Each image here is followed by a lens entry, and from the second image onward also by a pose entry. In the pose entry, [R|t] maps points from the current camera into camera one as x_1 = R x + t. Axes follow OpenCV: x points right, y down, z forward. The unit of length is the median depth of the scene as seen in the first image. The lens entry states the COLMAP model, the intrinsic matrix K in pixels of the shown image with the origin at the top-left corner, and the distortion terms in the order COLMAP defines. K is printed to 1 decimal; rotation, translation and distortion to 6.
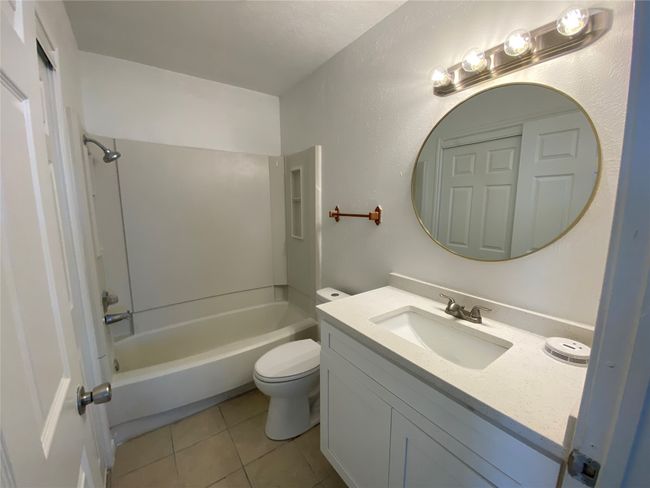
lens RADIAL K [[255.6, 0, 331.7], [0, 255.6, 242.7], [0, 0, 1]] dist [0.001967, -0.001068]
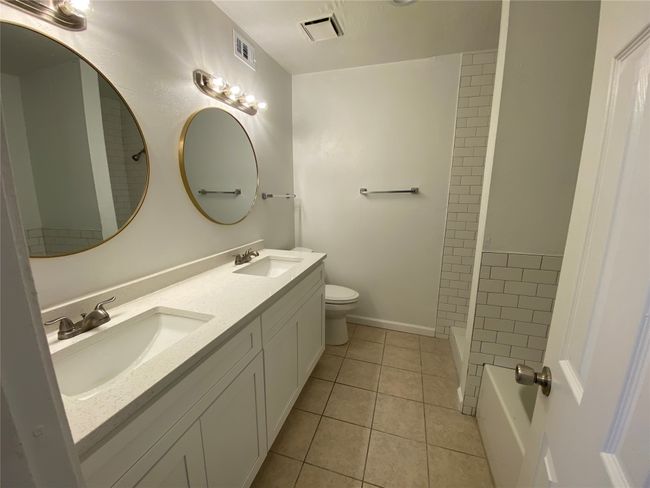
lens RADIAL K [[268.0, 0, 324.4], [0, 268.0, 246.7], [0, 0, 1]] dist [-0.014993, -0.000147]
pose [[-0.555820, -0.187712, 0.809833, -0.928020], [0.125939, 0.943915, 0.305228, -0.197484], [-0.821708, 0.271641, -0.501006, 1.252572]]
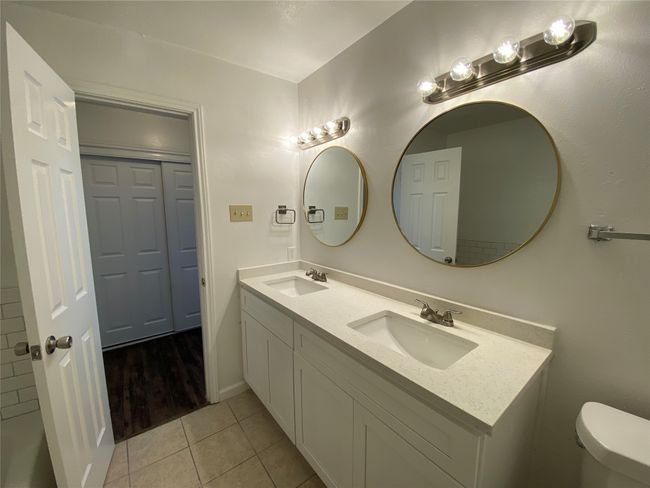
lens RADIAL K [[268.0, 0, 323.2], [0, 268.0, 244.2], [0, 0, 1]] dist [-0.014993, -0.000147]
pose [[0.999895, -0.007514, -0.012422, 0.066734], [0.007095, 0.999415, -0.033467, 0.013304], [0.012666, 0.033376, 0.999363, -0.086694]]
